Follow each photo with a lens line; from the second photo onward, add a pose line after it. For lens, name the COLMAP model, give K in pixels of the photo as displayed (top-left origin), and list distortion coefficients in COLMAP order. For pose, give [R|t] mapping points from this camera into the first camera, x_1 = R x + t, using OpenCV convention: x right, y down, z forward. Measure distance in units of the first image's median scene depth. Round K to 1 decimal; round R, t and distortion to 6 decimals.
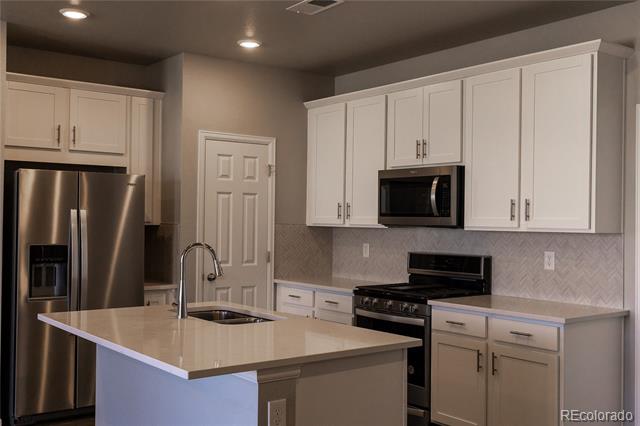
lens RADIAL K [[678.2, 0, 319.7], [0, 678.2, 211.5], [0, 0, 1]] dist [0.008126, 0.000000]
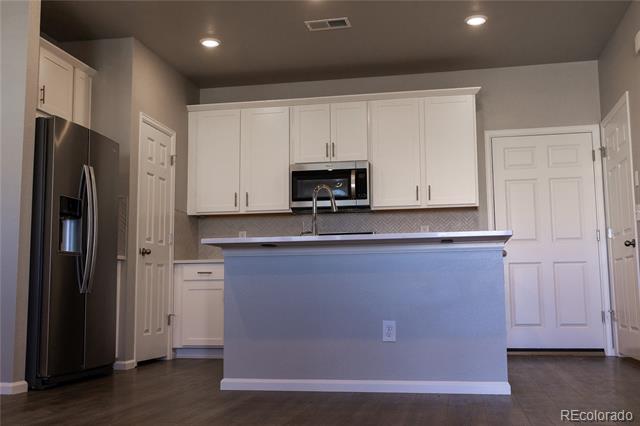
lens RADIAL K [[678.2, 0, 317.9], [0, 678.2, 215.3], [0, 0, 1]] dist [0.008126, 0.000000]
pose [[0.745434, 0.057399, 0.664104, -0.781932], [0.007785, 0.995468, -0.094778, 0.168271], [-0.666534, 0.075820, 0.741609, 0.053549]]
